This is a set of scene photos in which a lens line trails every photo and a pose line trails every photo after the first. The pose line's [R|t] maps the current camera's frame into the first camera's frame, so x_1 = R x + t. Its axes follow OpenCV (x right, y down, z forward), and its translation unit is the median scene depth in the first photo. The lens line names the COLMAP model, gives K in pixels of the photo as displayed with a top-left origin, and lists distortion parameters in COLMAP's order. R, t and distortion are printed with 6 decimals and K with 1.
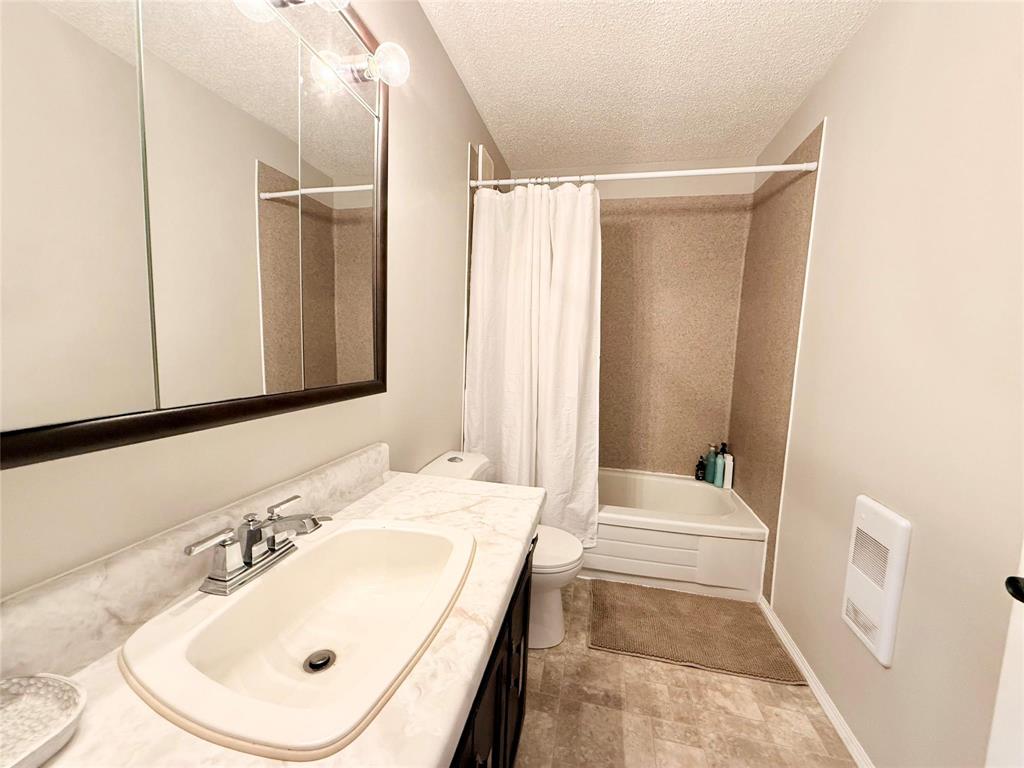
lens RADIAL K [[406.8, 0, 510.7], [0, 406.8, 385.2], [0, 0, 1]] dist [-0.000570, -0.000071]
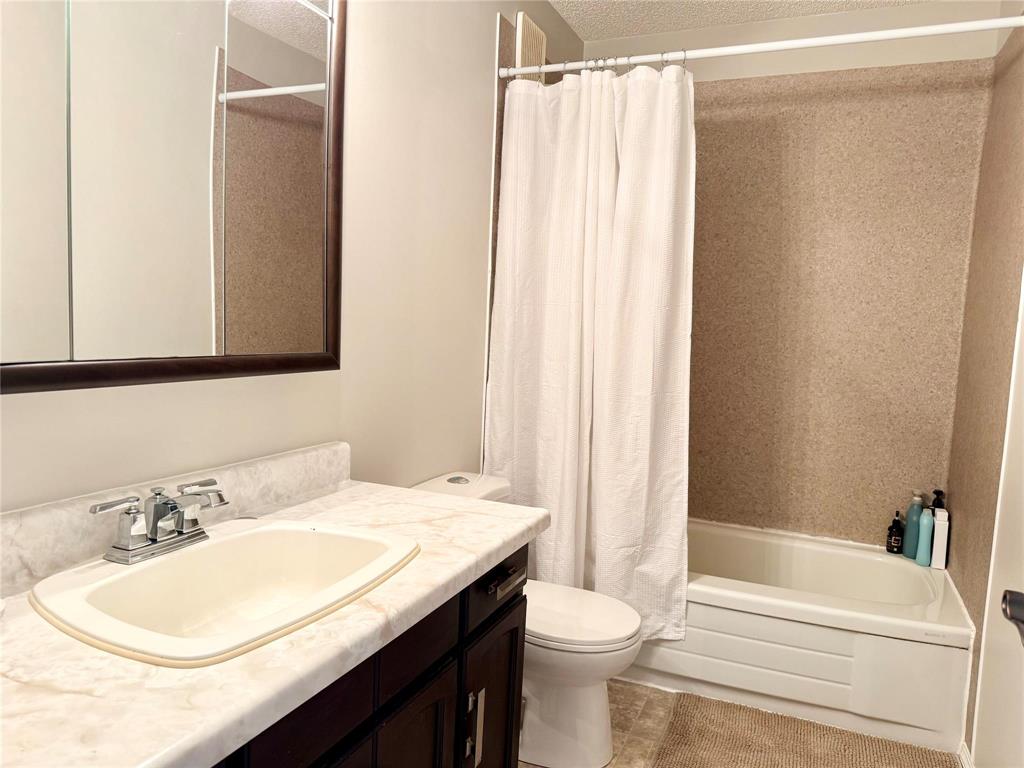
lens RADIAL K [[726.2, 0, 513.2], [0, 726.2, 385.3], [0, 0, 1]] dist [0.069640, -0.091966]
pose [[0.982914, 0.023788, -0.182521, 0.156157], [-0.027173, 0.999502, -0.016065, 0.035352], [0.182048, 0.020750, 0.983071, -0.169891]]
